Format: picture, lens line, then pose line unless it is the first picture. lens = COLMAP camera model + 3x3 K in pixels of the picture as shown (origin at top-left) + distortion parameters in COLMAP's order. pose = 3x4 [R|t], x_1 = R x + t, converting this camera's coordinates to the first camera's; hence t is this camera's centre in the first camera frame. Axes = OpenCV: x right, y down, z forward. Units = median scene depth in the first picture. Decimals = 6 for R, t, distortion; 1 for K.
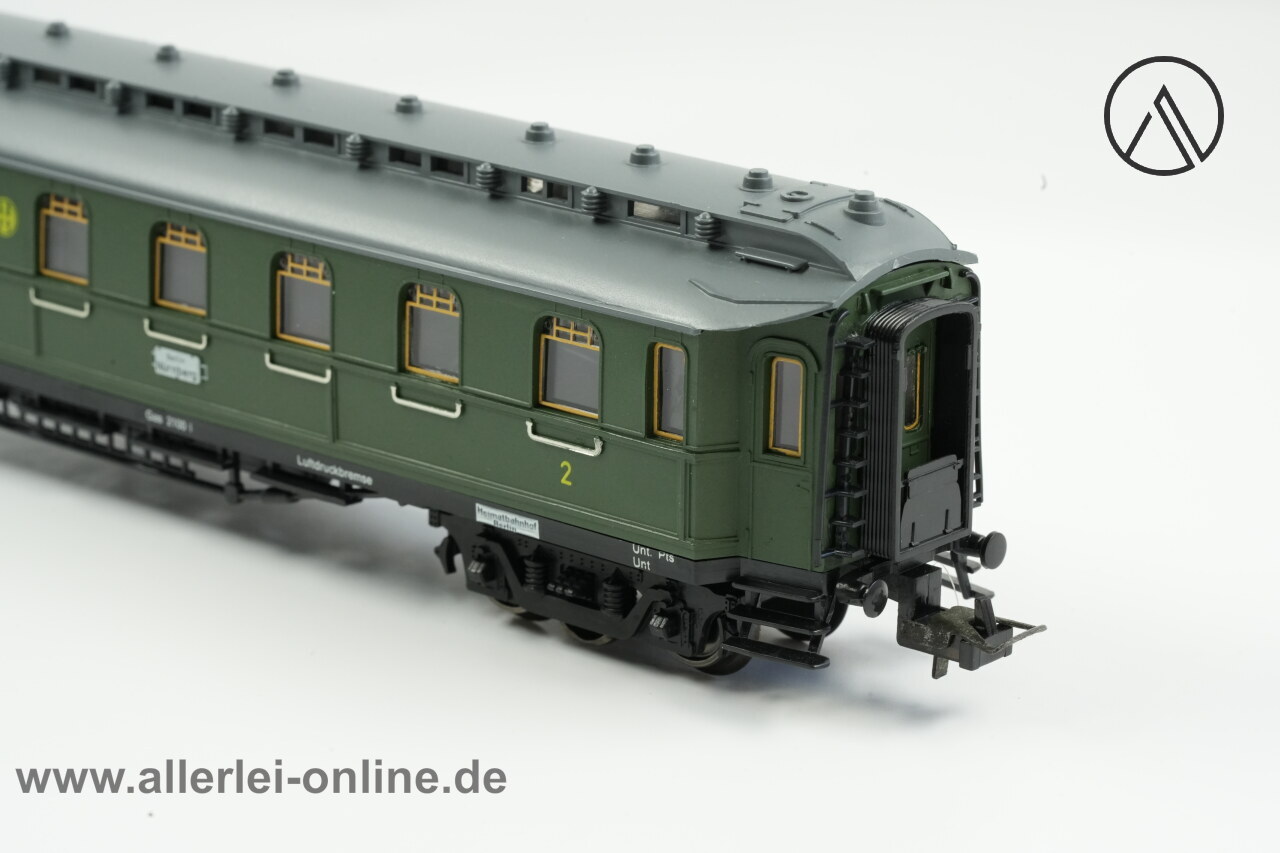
lens RADIAL K [[4523.6, 0, 640.0], [0, 4523.6, 426.5], [0, 0, 1]] dist [-0.188065, -1.703170]
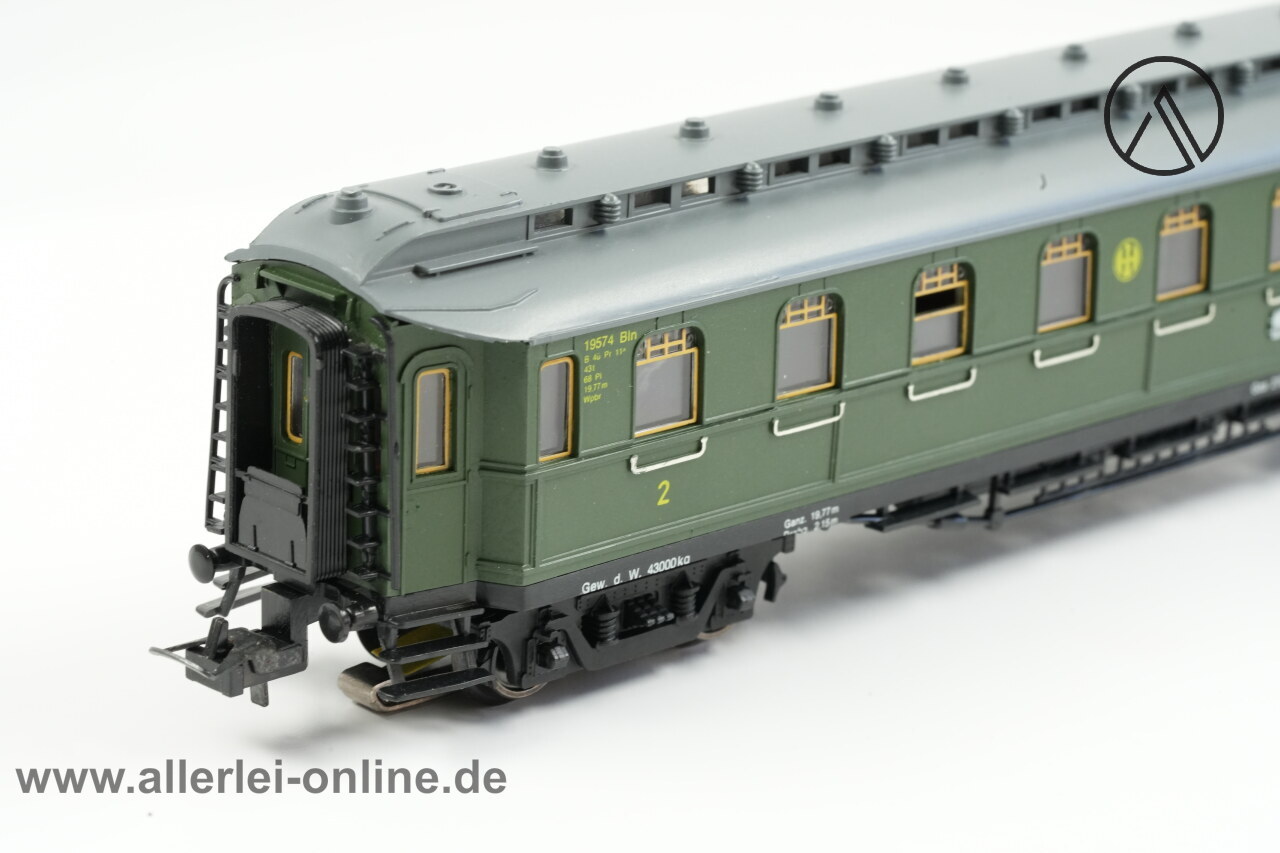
lens RADIAL K [[4523.6, 0, 640.0], [0, 4523.6, 426.5], [0, 0, 1]] dist [-0.188065, -1.703170]
pose [[0.089965, -0.298349, 0.950207, -1.034792], [0.280097, 0.923147, 0.263334, -0.285258], [-0.955747, 0.242459, 0.166618, 0.938199]]
